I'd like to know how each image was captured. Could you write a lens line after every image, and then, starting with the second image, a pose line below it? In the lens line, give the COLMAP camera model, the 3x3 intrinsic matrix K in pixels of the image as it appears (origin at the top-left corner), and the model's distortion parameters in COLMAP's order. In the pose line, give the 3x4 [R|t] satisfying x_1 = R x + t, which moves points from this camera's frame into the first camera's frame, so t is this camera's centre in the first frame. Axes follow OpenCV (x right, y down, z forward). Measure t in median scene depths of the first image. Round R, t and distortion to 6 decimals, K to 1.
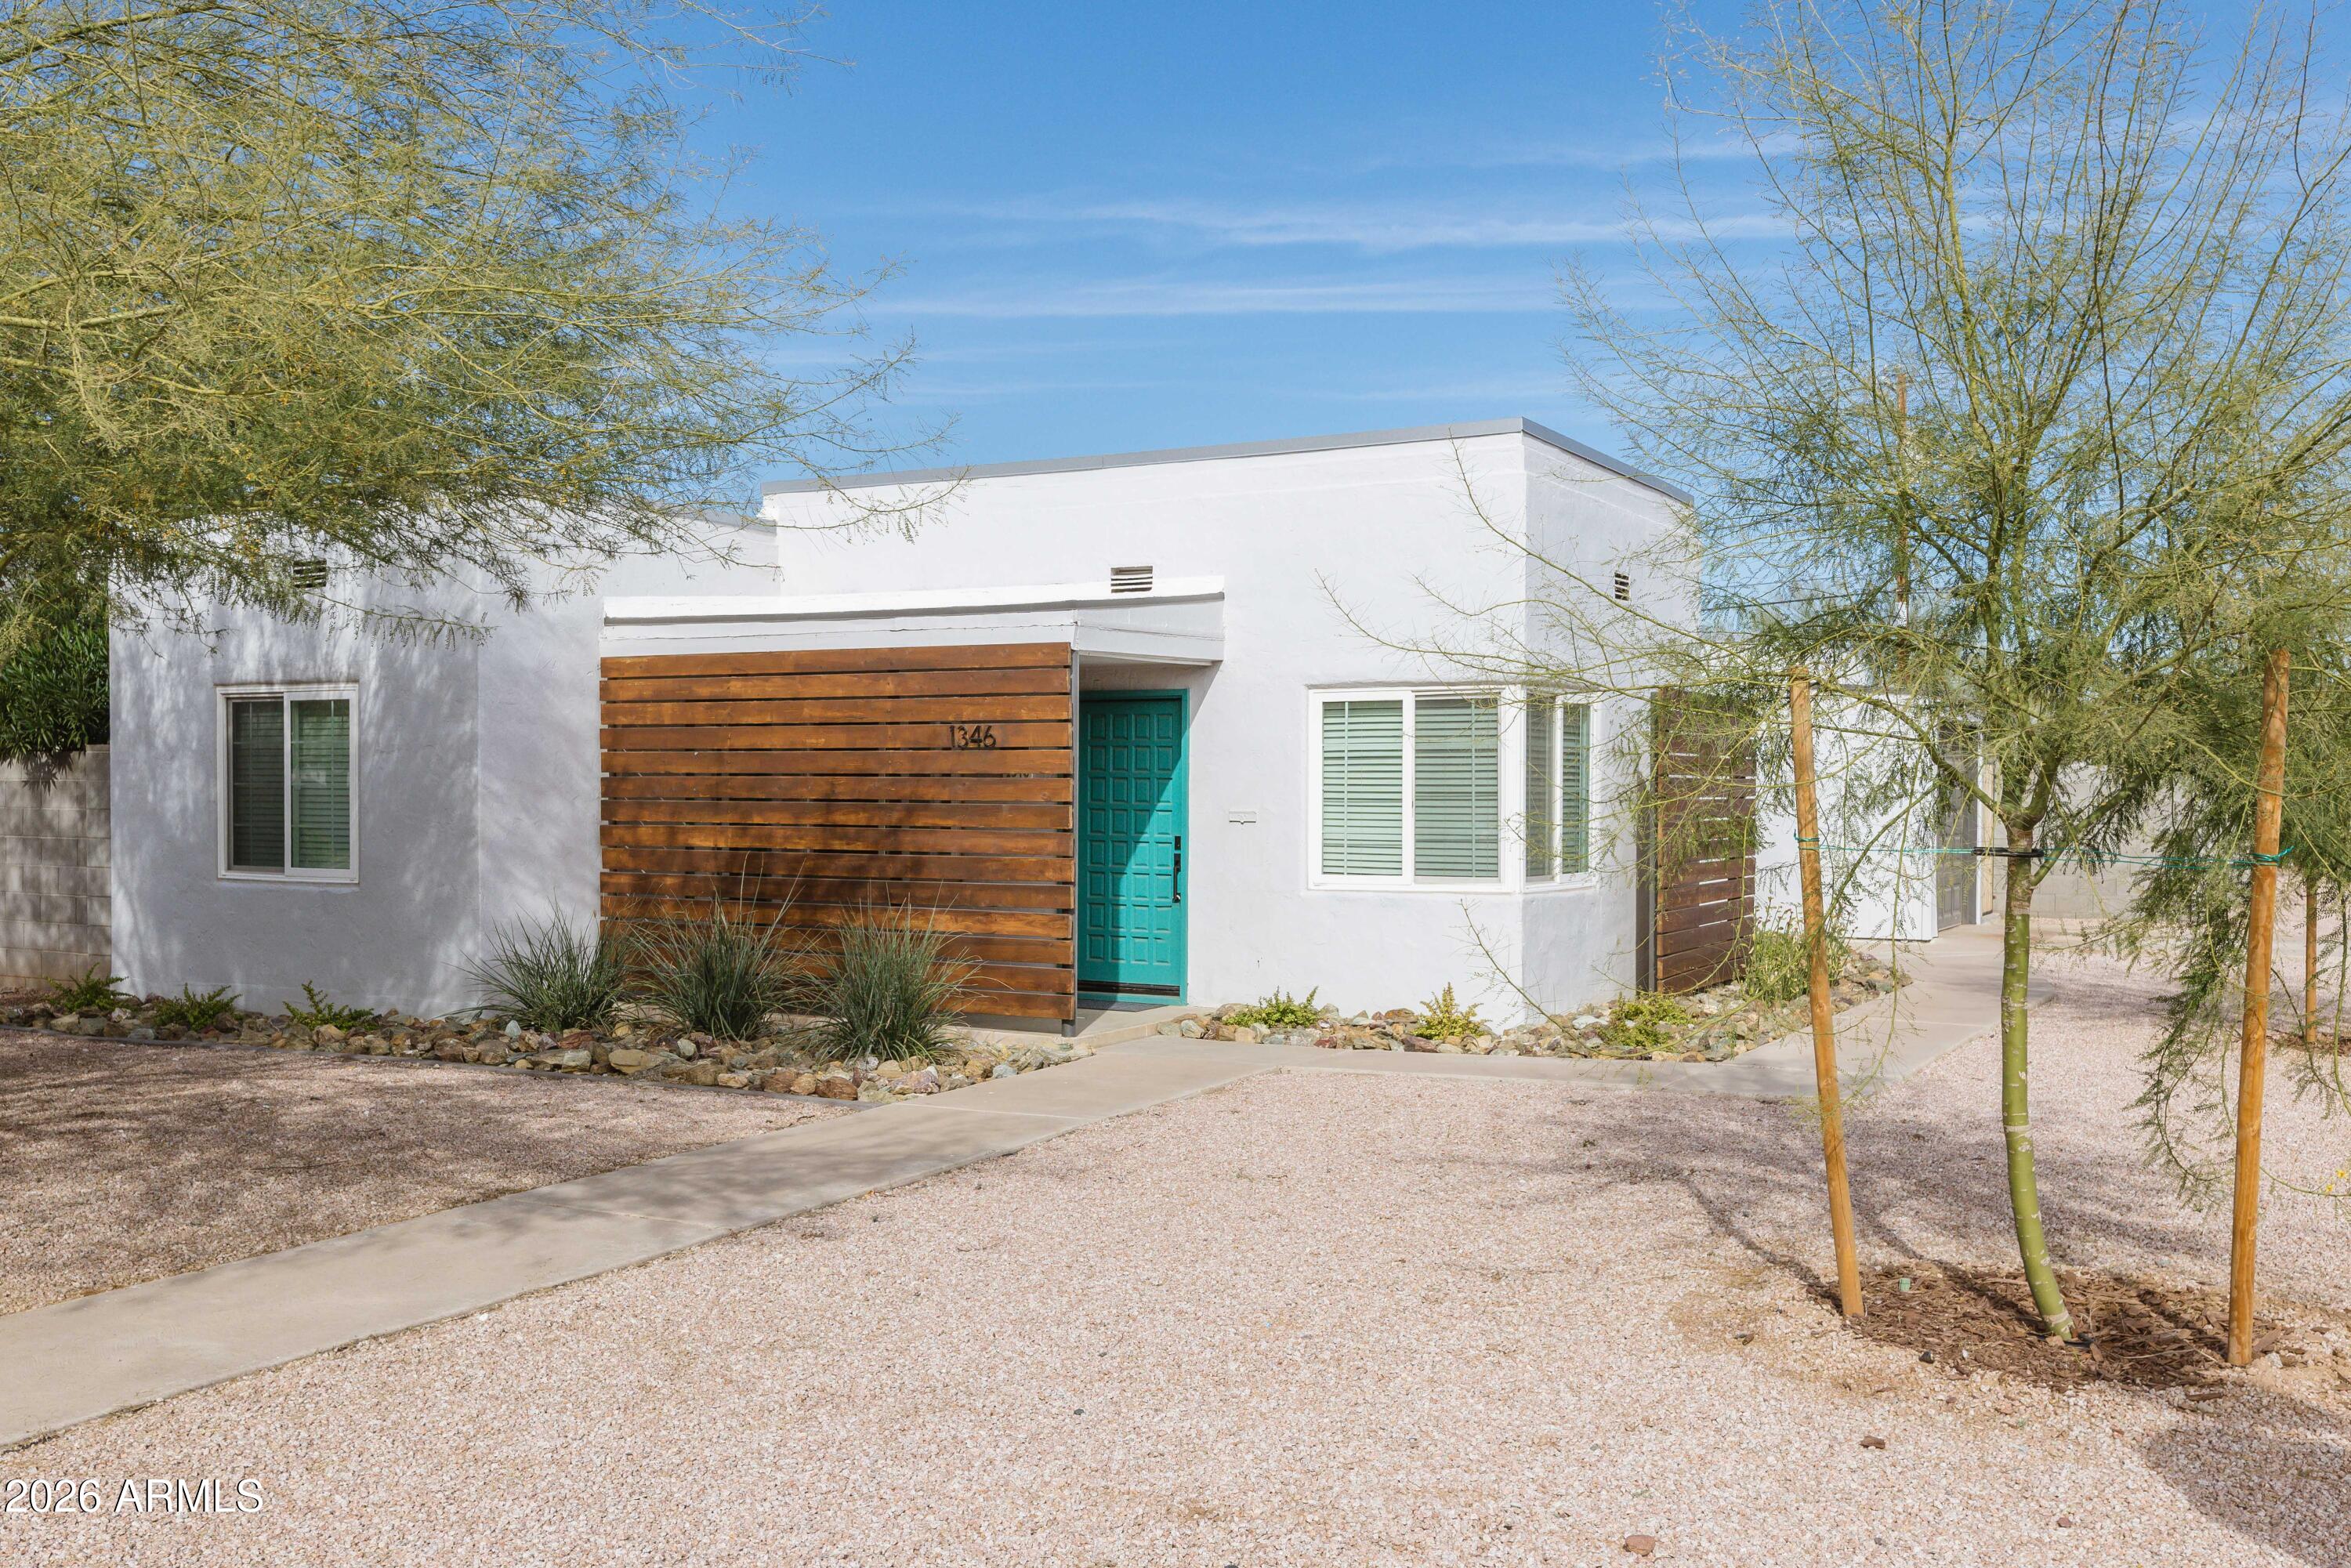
lens RADIAL K [[2059.9, 0, 1175.5], [0, 2059.9, 784.0], [0, 0, 1]] dist [0.004891, -0.001002]
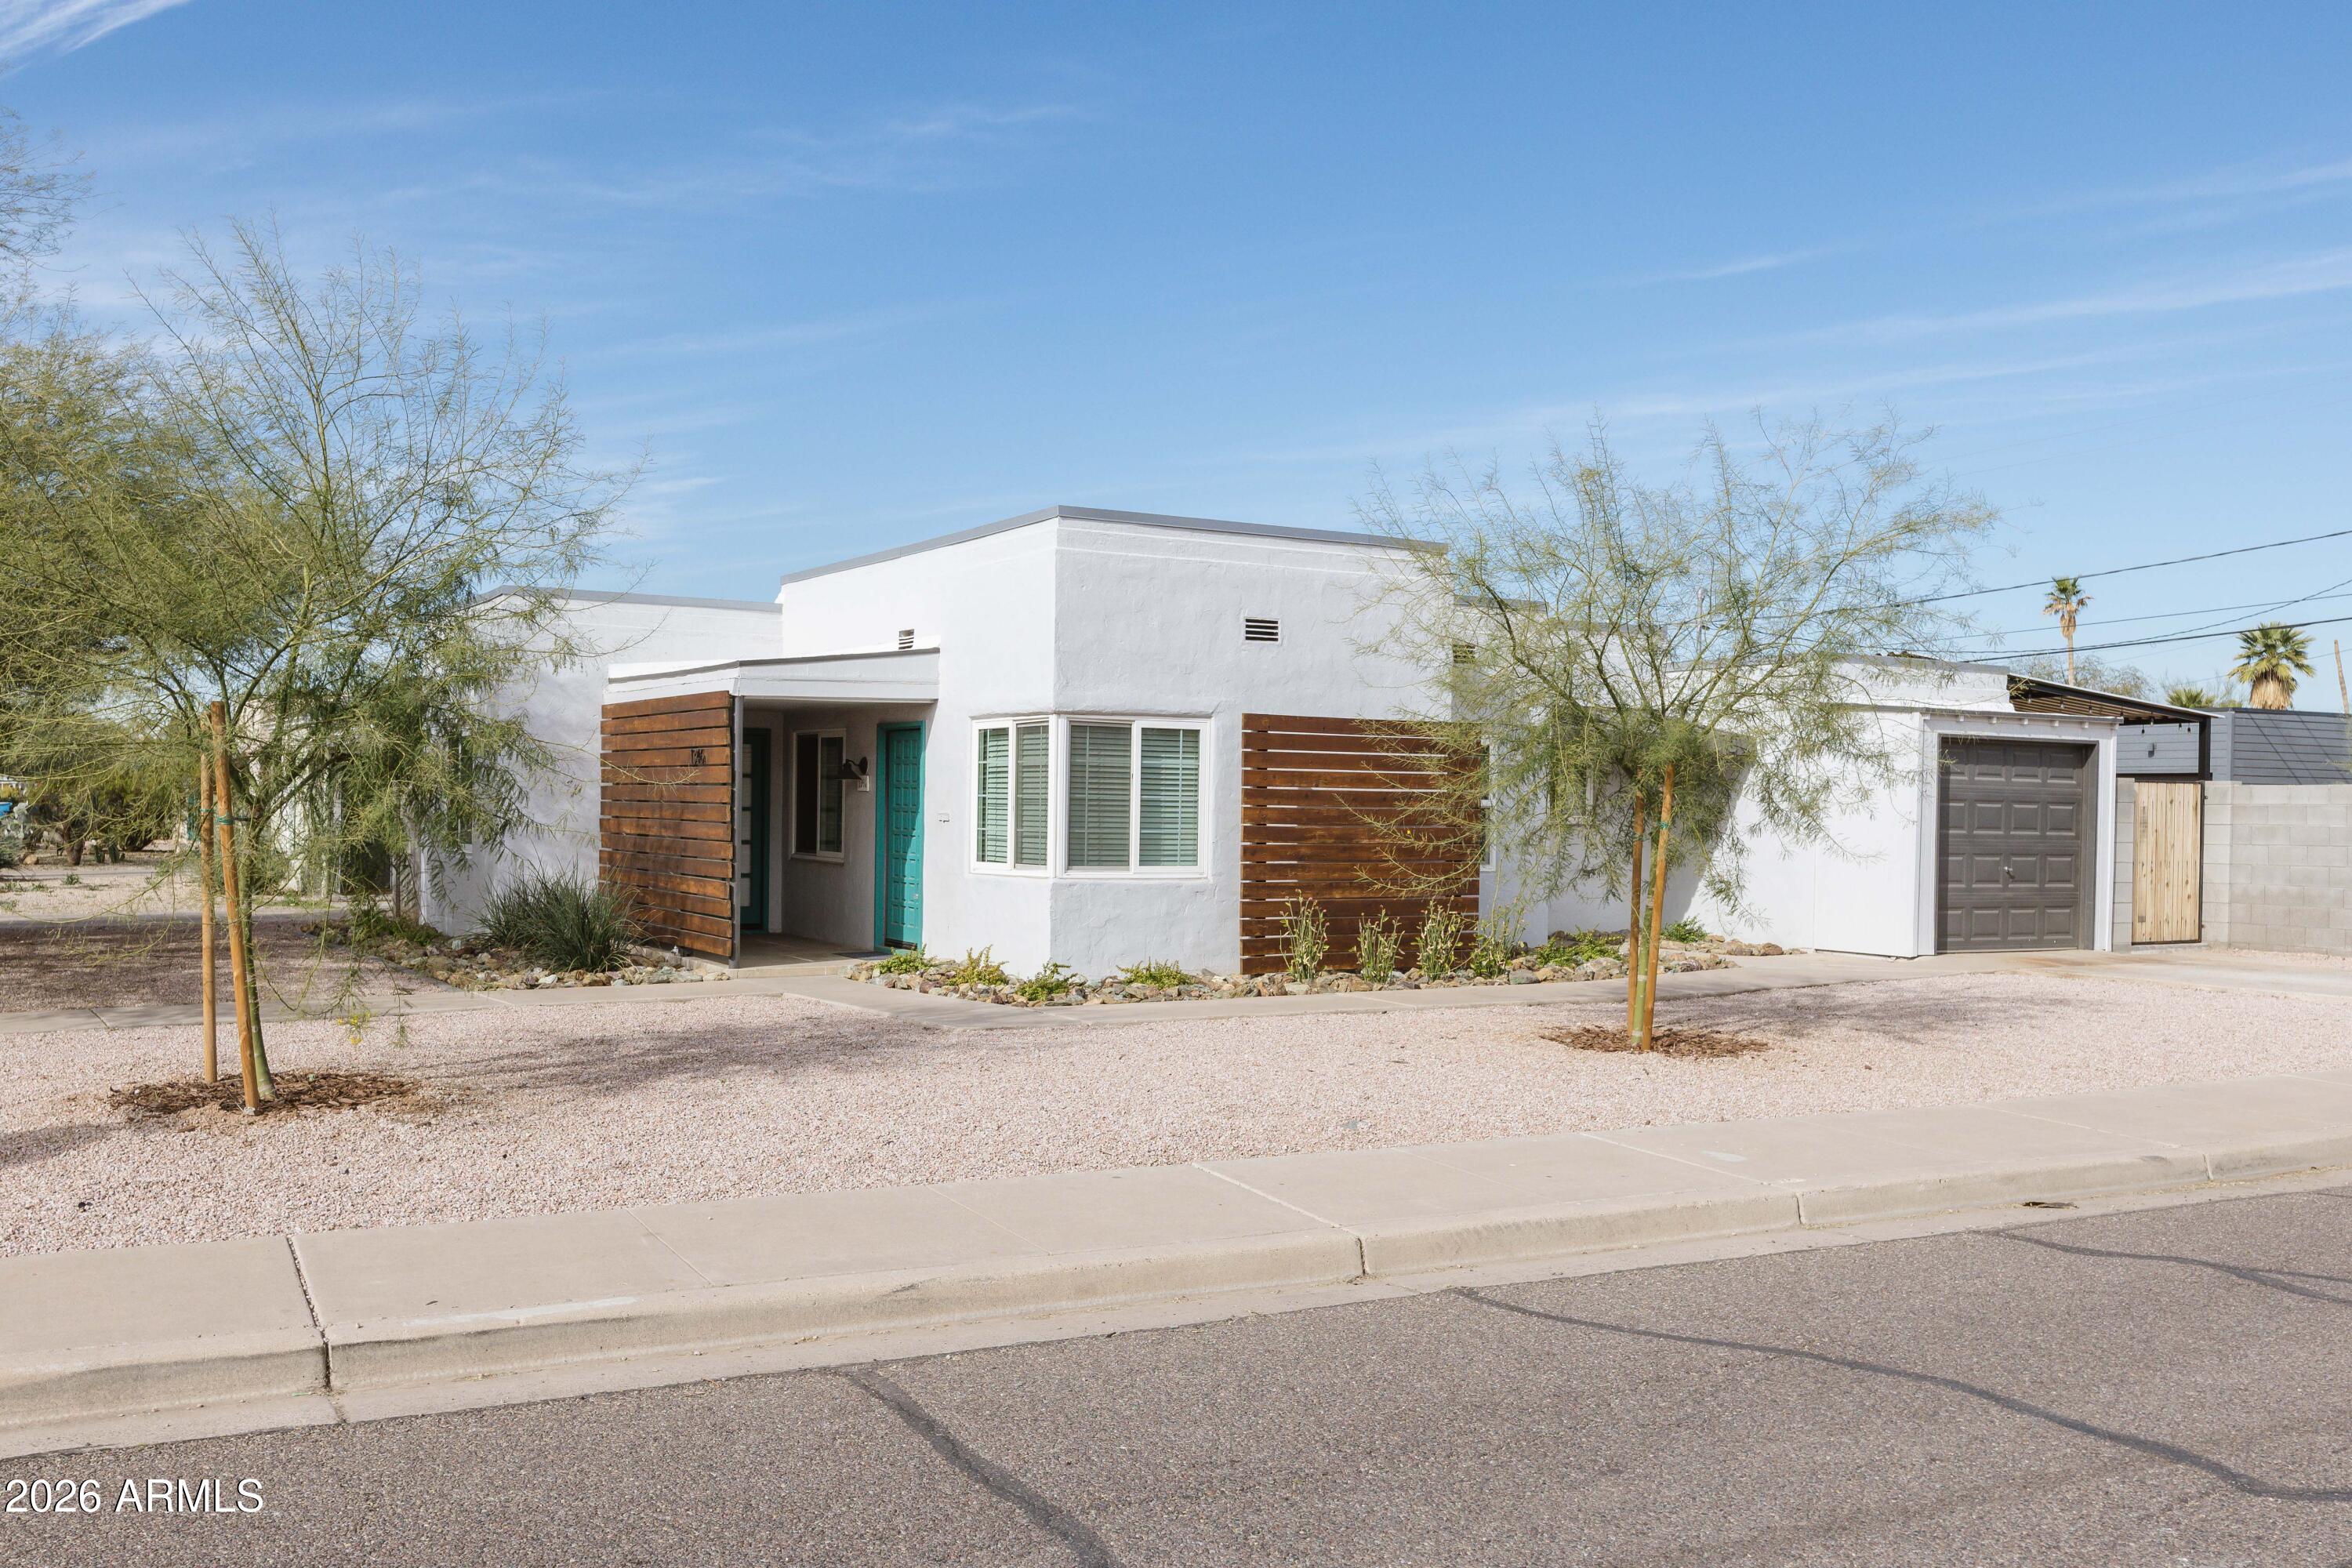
lens RADIAL K [[2060.9, 0, 1176.0], [0, 2060.9, 784.0], [0, 0, 1]] dist [0.004891, -0.001002]
pose [[0.842609, 0.004144, -0.538511, 0.871542], [-0.012802, 0.999842, -0.012337, 0.008949], [0.538374, 0.017289, 0.842528, -0.031762]]
